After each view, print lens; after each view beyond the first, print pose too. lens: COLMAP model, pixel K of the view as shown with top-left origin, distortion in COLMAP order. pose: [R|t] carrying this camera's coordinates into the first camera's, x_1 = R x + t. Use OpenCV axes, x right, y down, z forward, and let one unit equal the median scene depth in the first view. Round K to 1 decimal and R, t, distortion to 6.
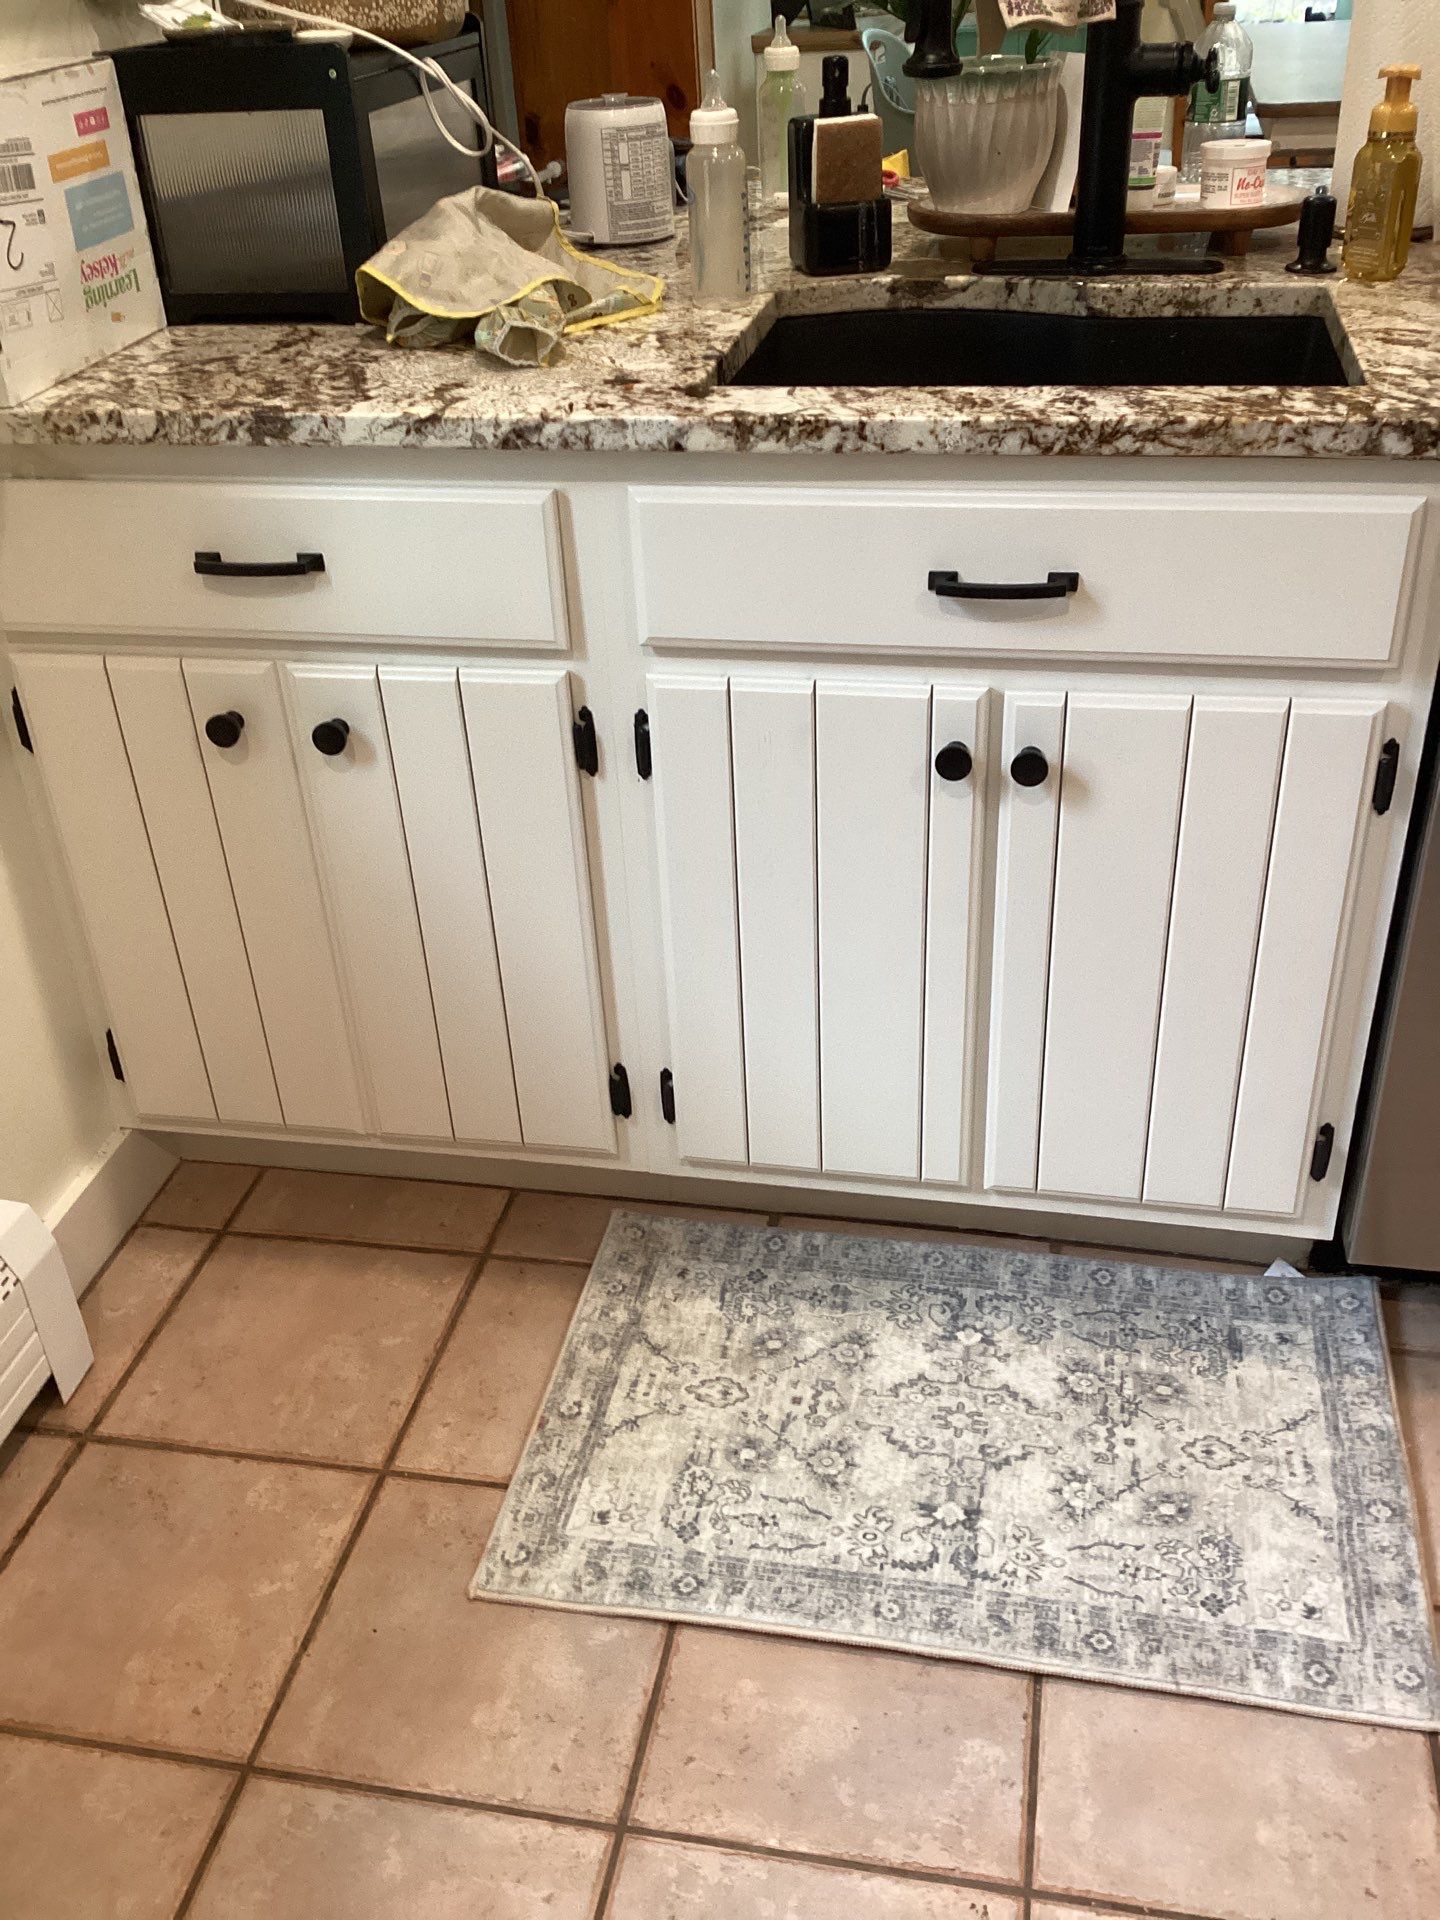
lens RADIAL K [[1722.2, 0, 727.4], [0, 1722.2, 941.9], [0, 0, 1]] dist [0.126147, -0.320811]
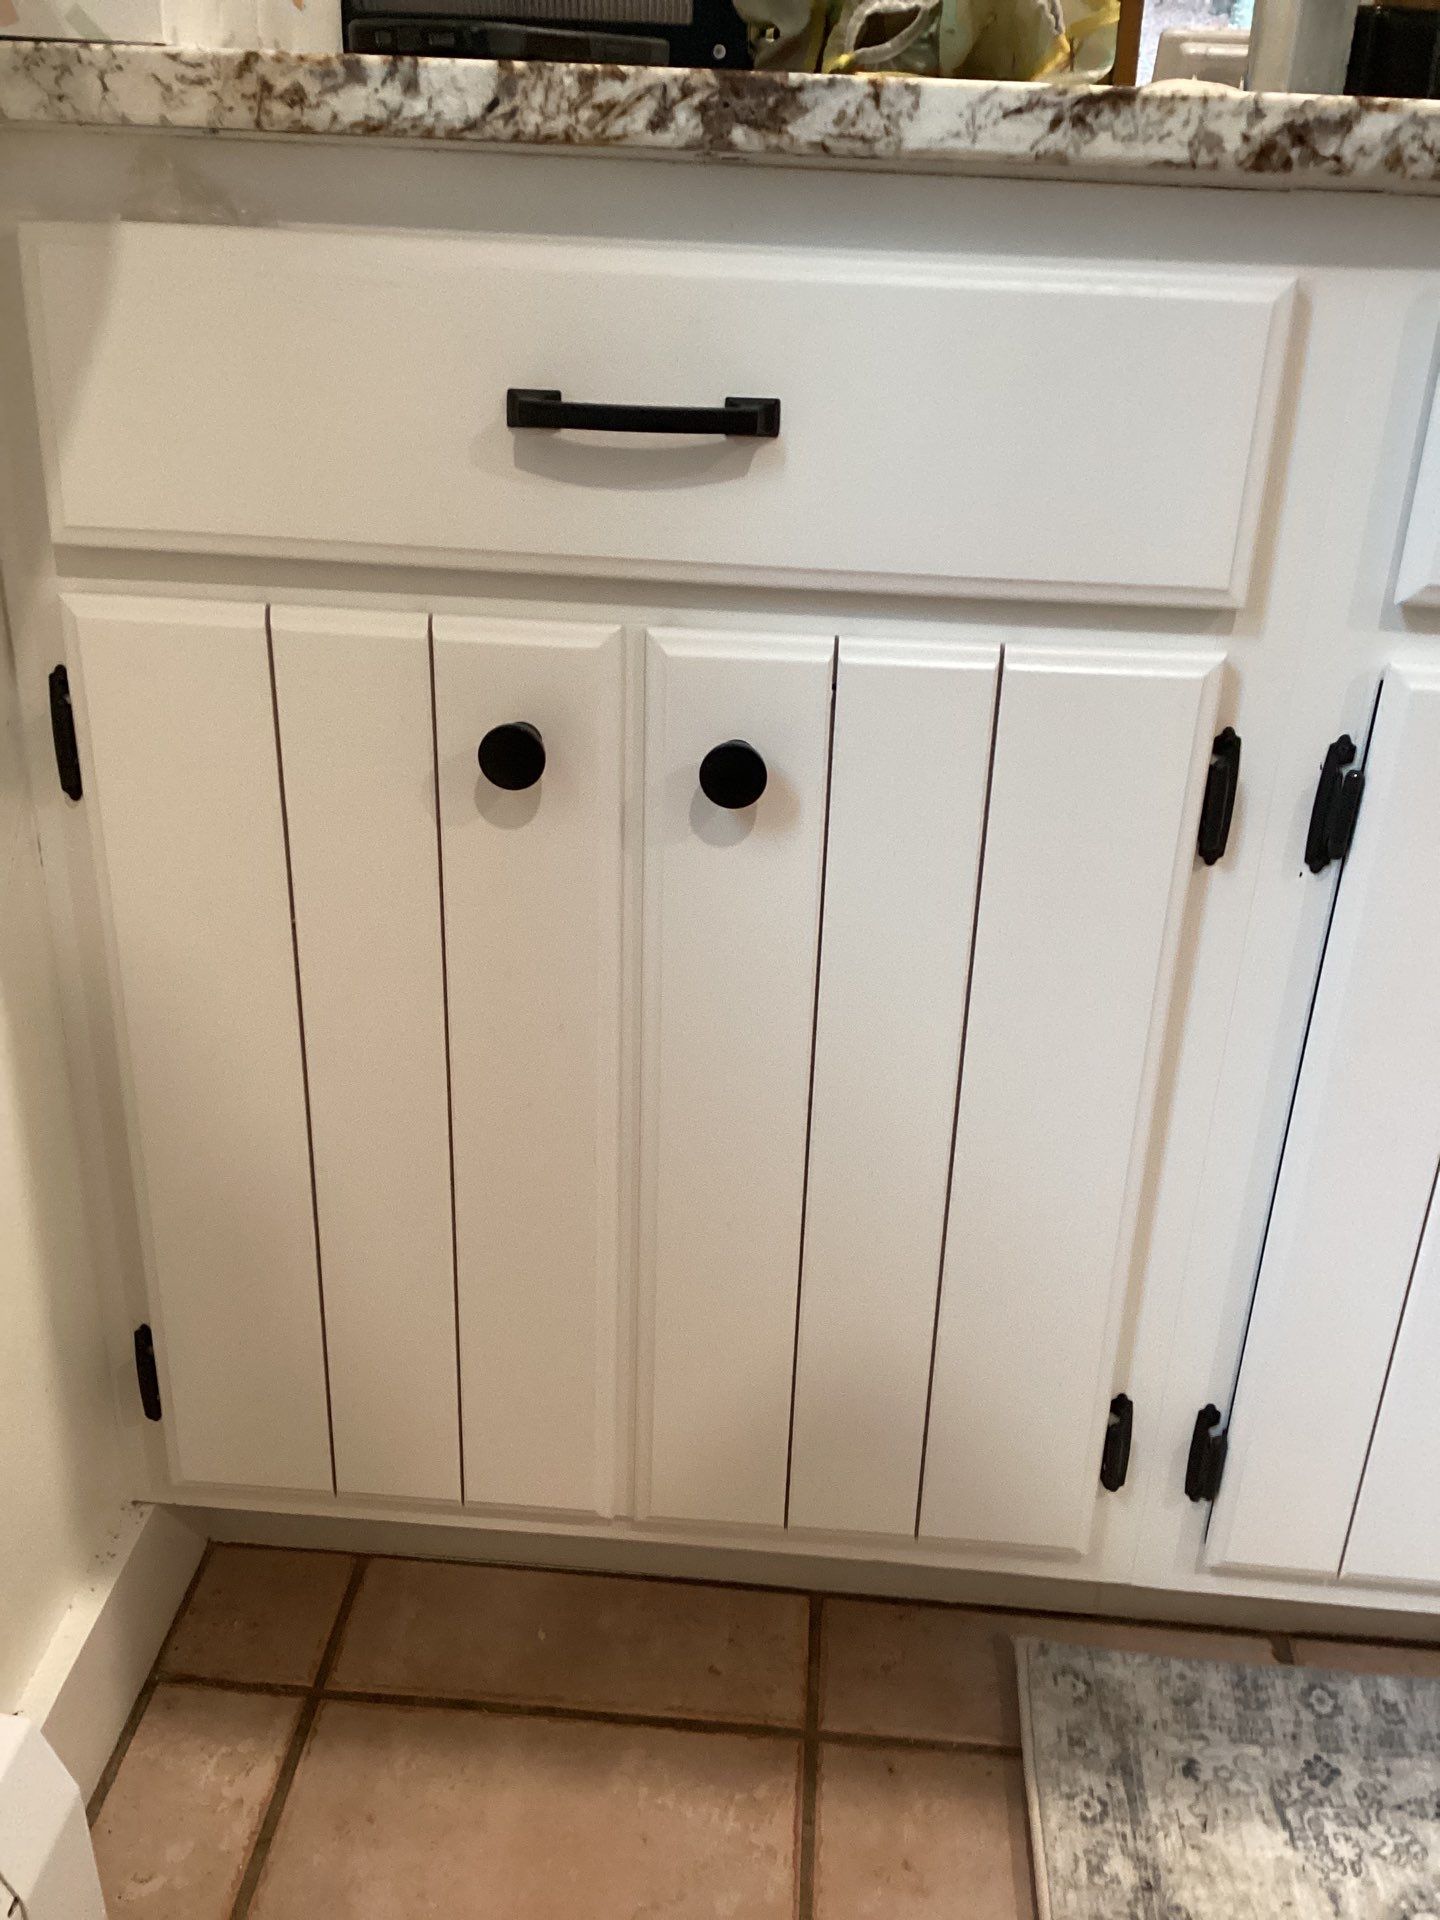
lens RADIAL K [[1741.4, 0, 712.1], [0, 1741.4, 944.2], [0, 0, 1]] dist [0.055840, -0.108367]
pose [[0.989954, 0.024780, 0.139200, -0.302121], [-0.010300, 0.994546, -0.103793, -0.014972], [-0.141013, 0.101316, 0.984810, 0.499370]]
